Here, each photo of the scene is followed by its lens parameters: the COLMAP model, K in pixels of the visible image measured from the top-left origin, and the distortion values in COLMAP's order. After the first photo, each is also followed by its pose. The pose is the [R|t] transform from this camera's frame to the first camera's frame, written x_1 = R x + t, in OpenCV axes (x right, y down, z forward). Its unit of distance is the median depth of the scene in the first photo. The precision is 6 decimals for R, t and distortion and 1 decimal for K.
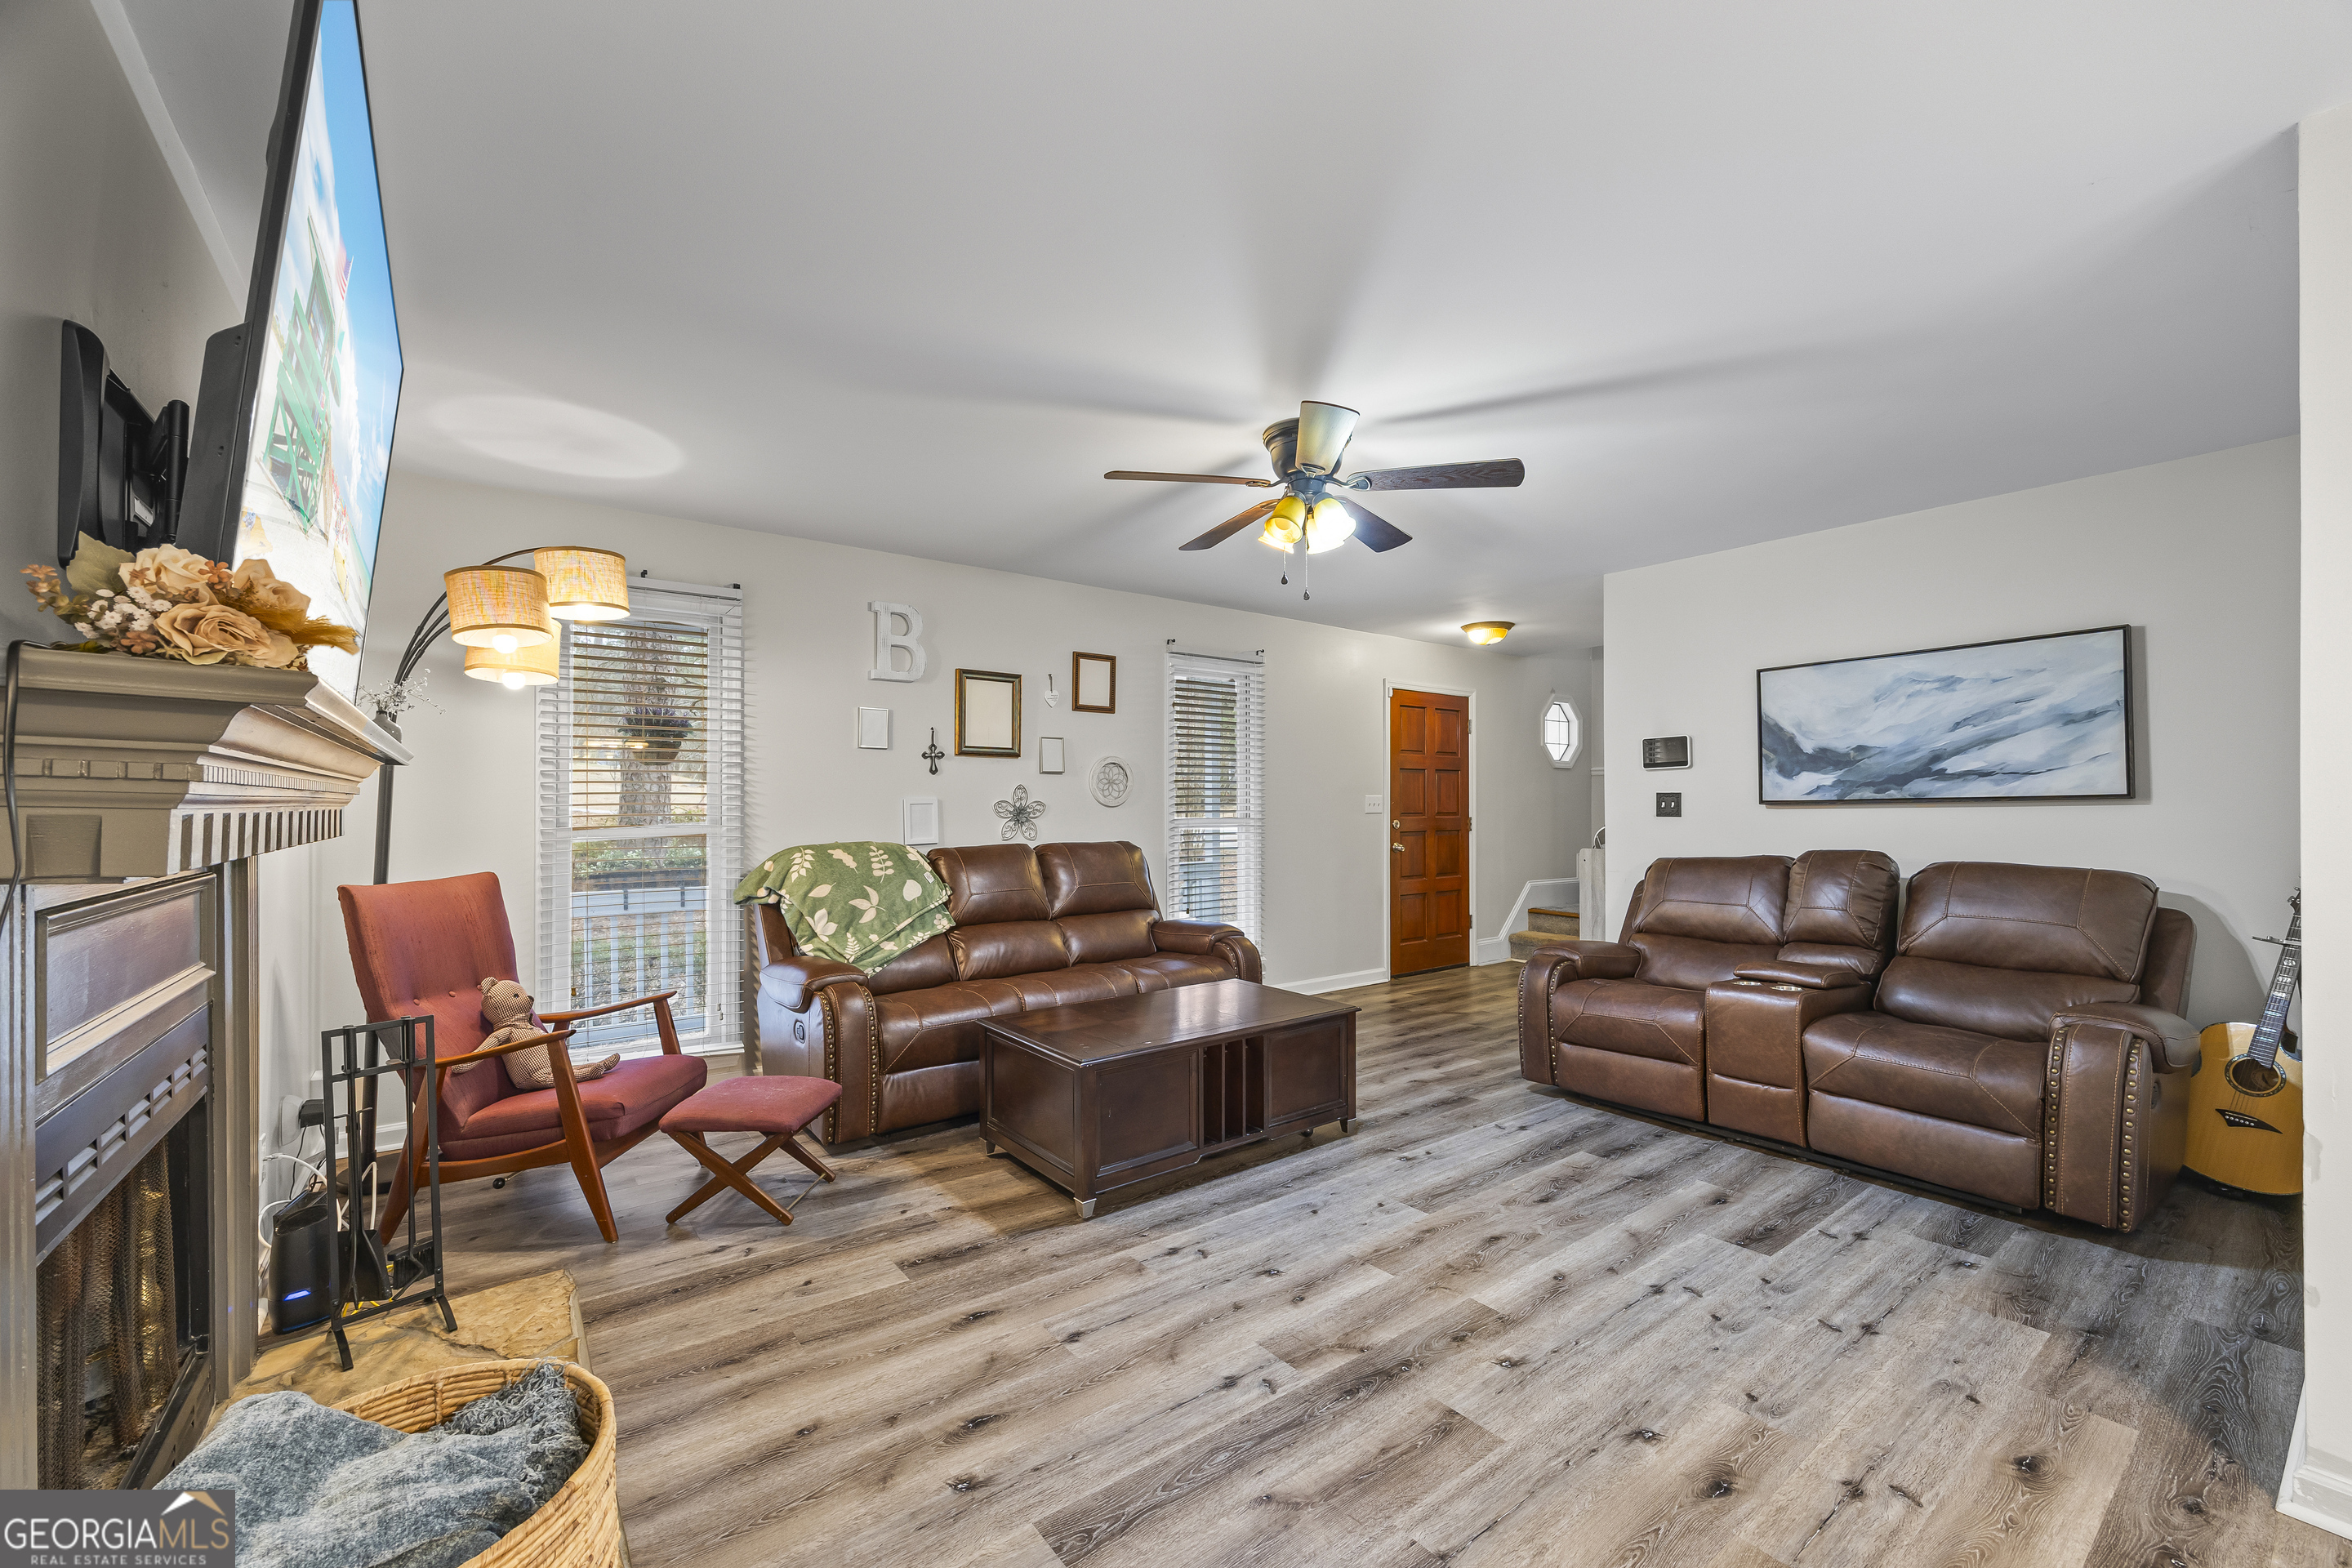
lens RADIAL K [[933.9, 0, 1182.4], [0, 933.9, 793.1], [0, 0, 1]] dist [-0.000383, -0.000062]
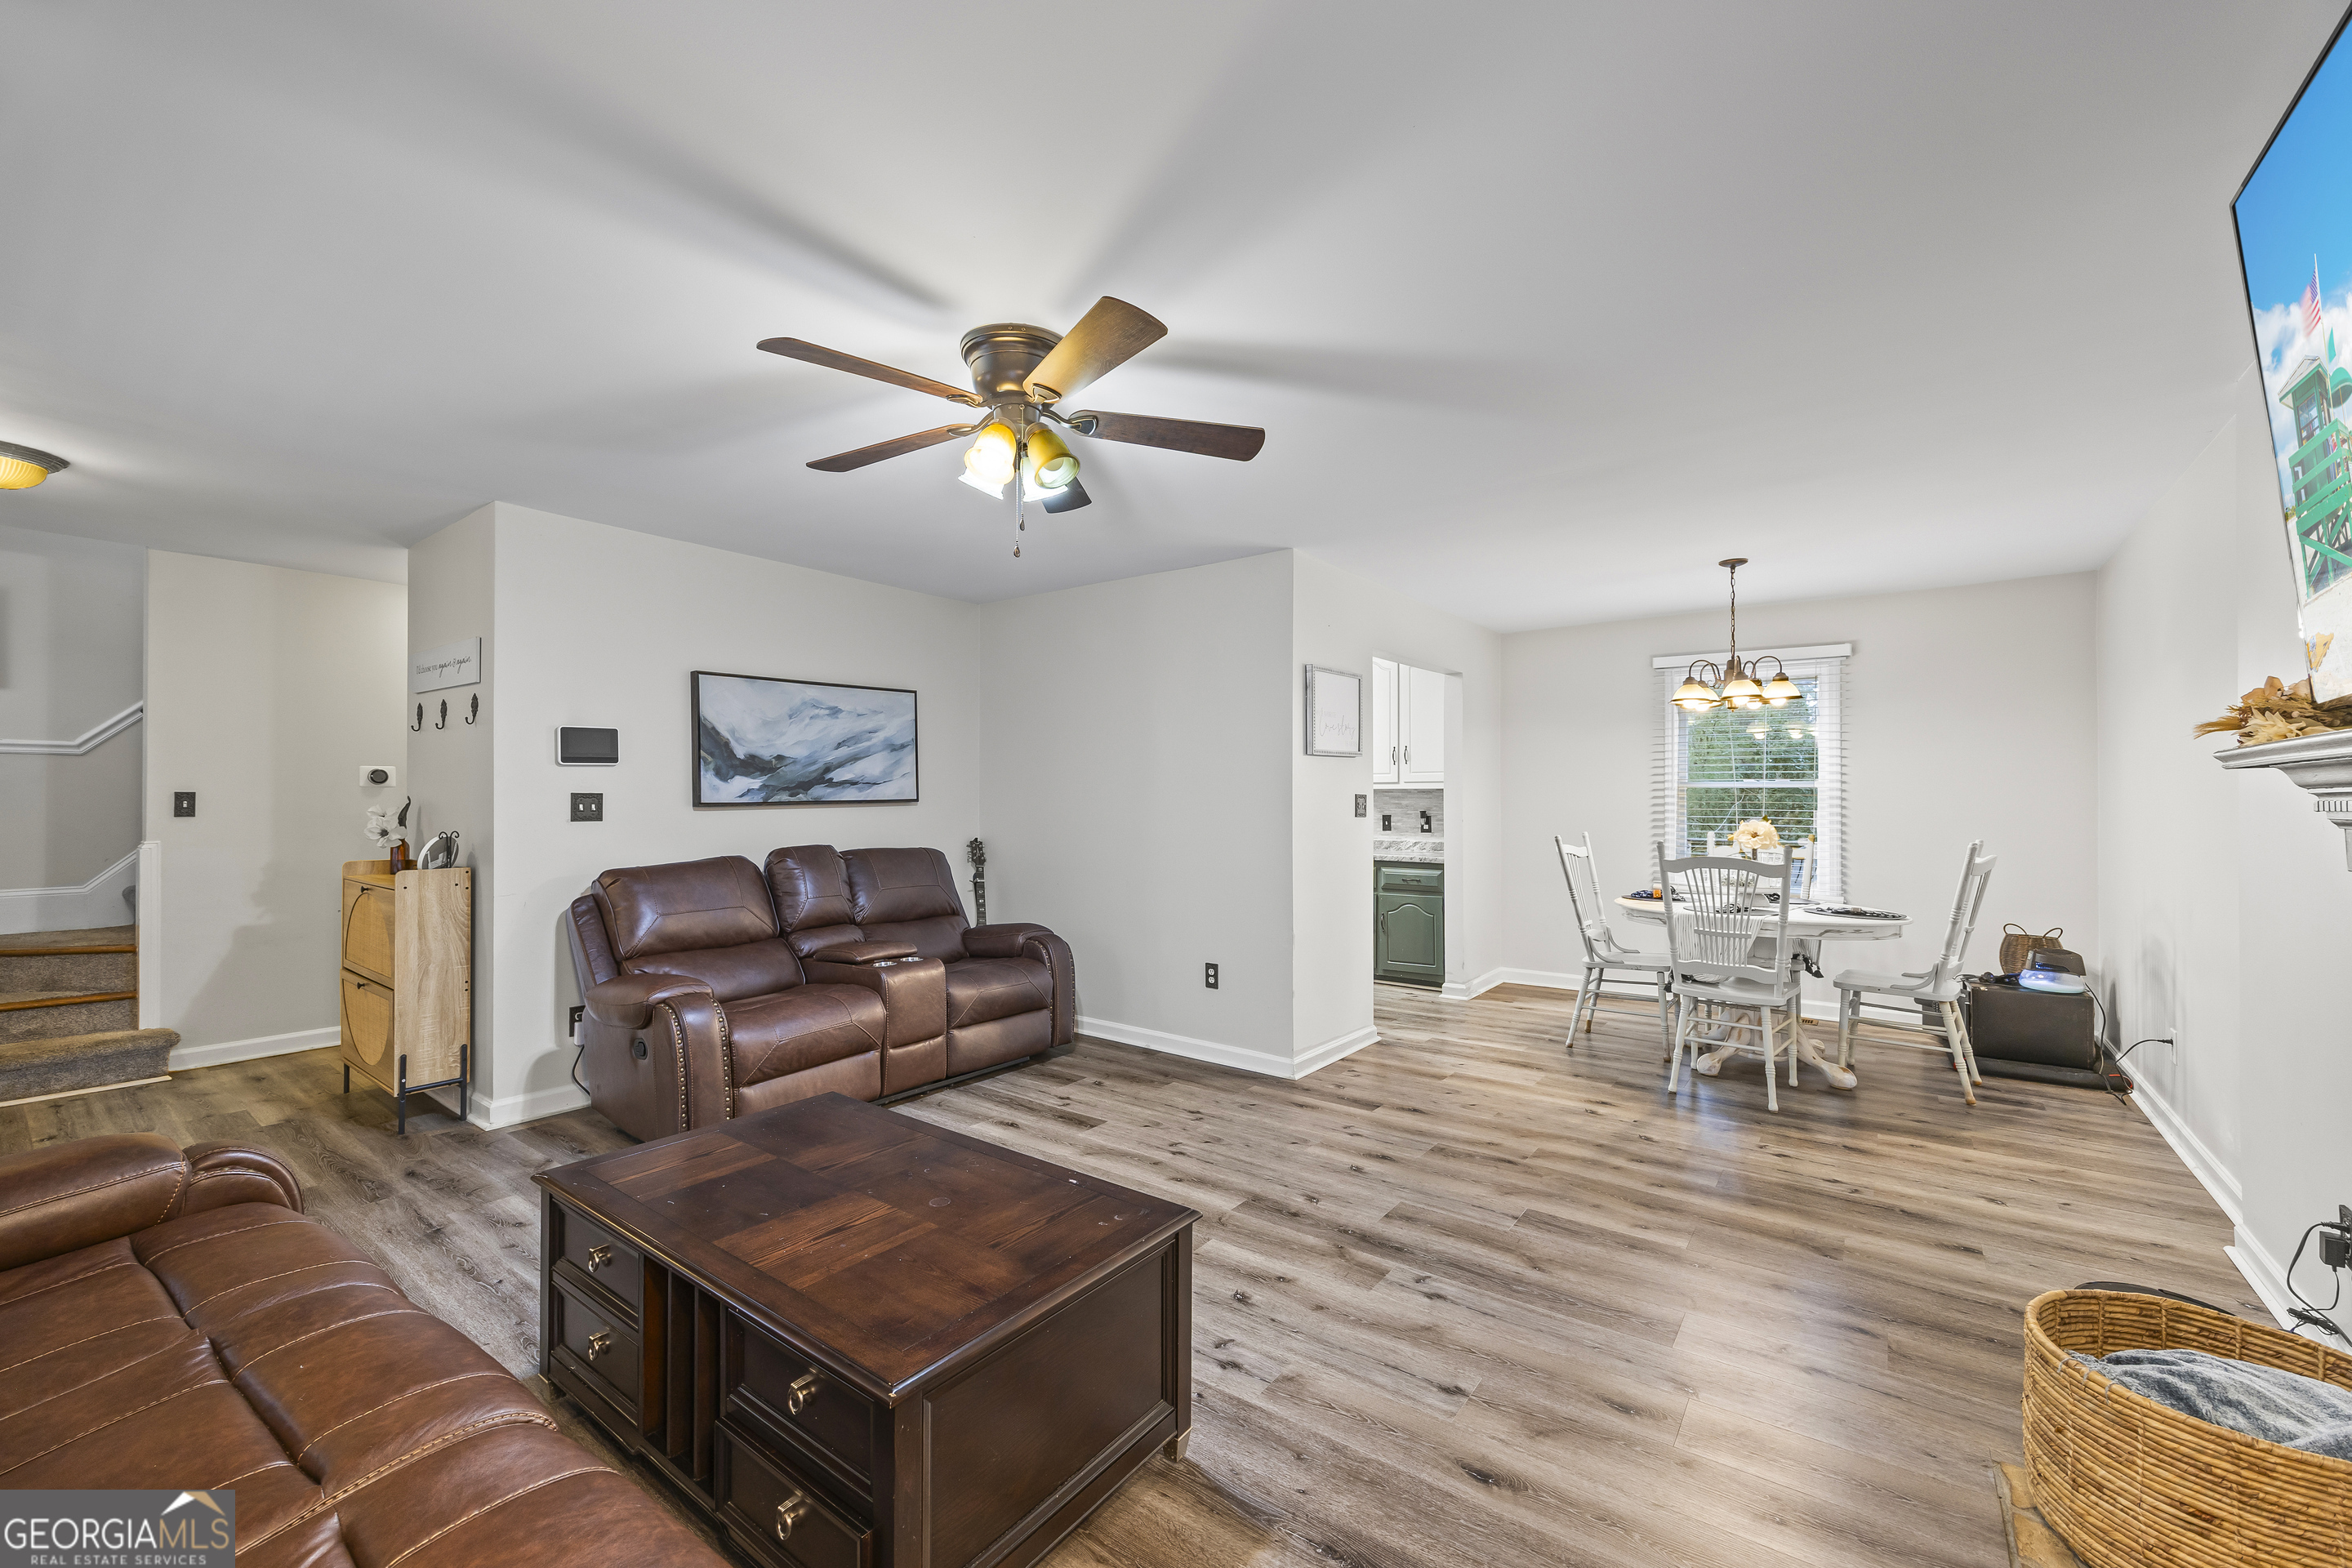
lens RADIAL K [[933.9, 0, 1182.4], [0, 933.9, 793.1], [0, 0, 1]] dist [-0.000383, -0.000062]
pose [[-0.272713, 0.003715, 0.962088, -0.627780], [-0.016496, 0.999827, -0.008536, -0.002873], [-0.961954, -0.018198, -0.272605, 1.013483]]
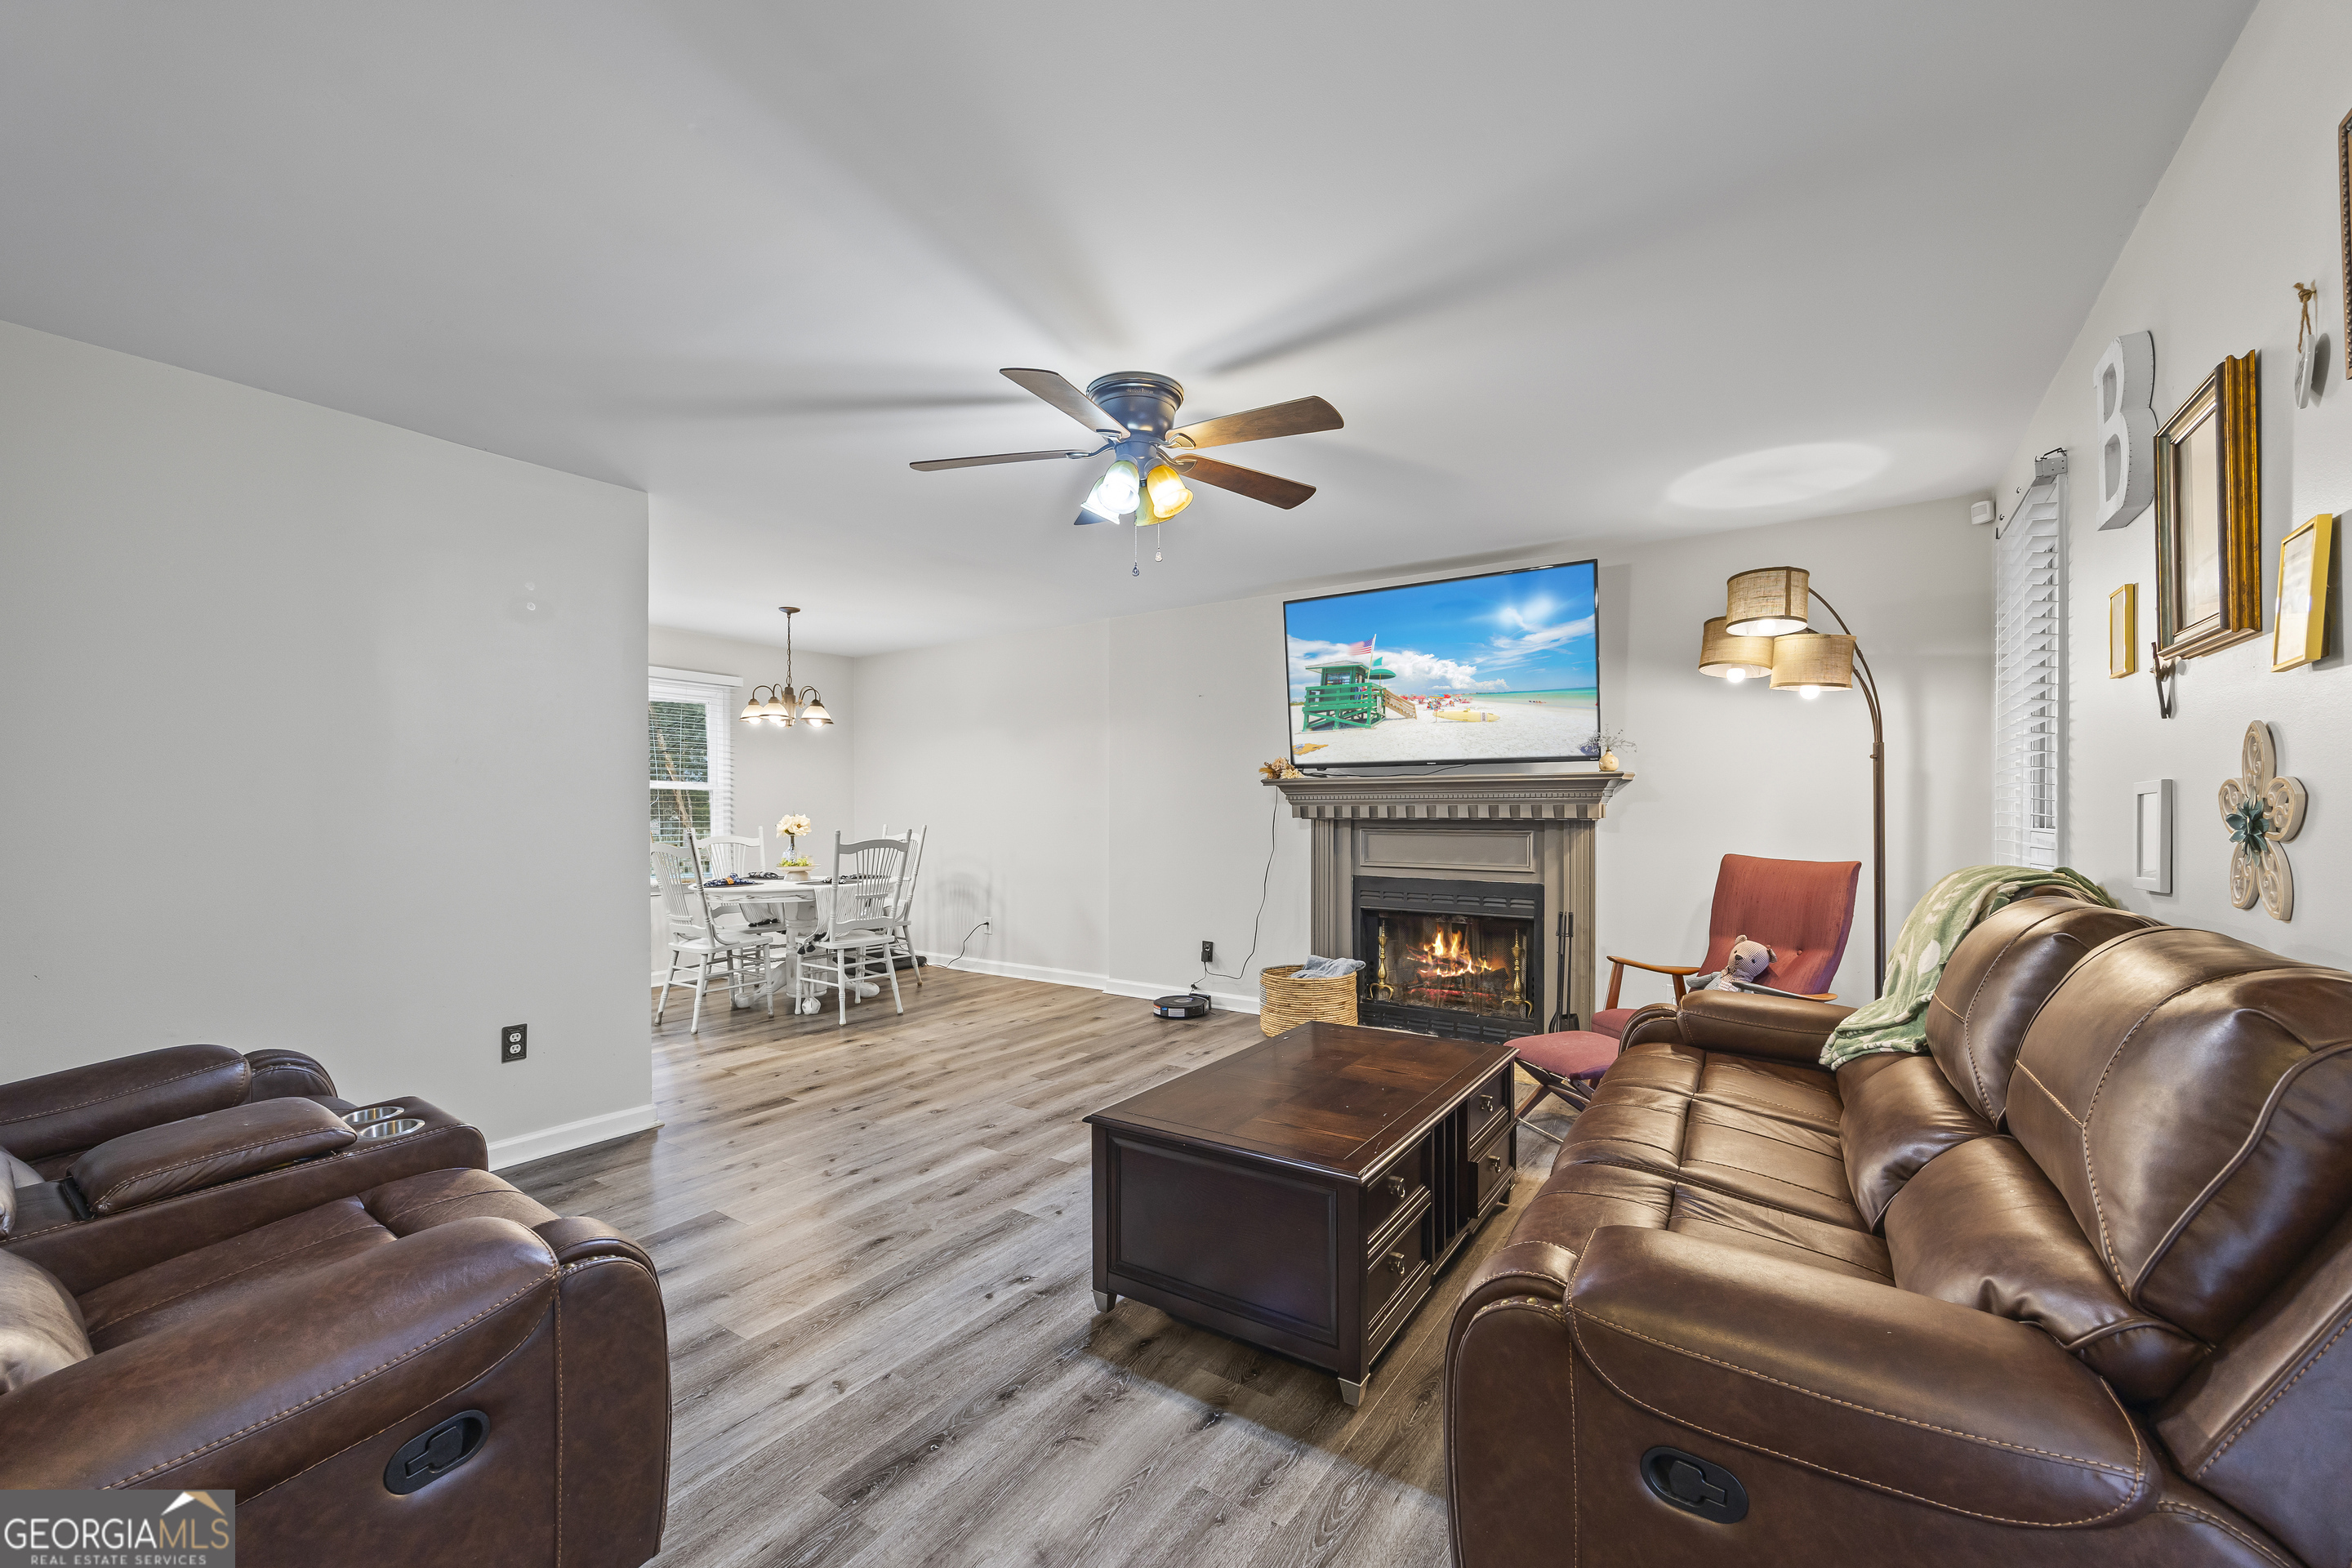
lens RADIAL K [[947.7, 0, 1182.5], [0, 947.7, 815.0], [0, 0, 1]] dist [-0.000197, -0.000019]
pose [[-0.948462, 0.006371, -0.316827, 0.356587], [0.008053, 0.999960, -0.004003, 0.026482], [0.316789, -0.006348, -0.948475, 1.763846]]
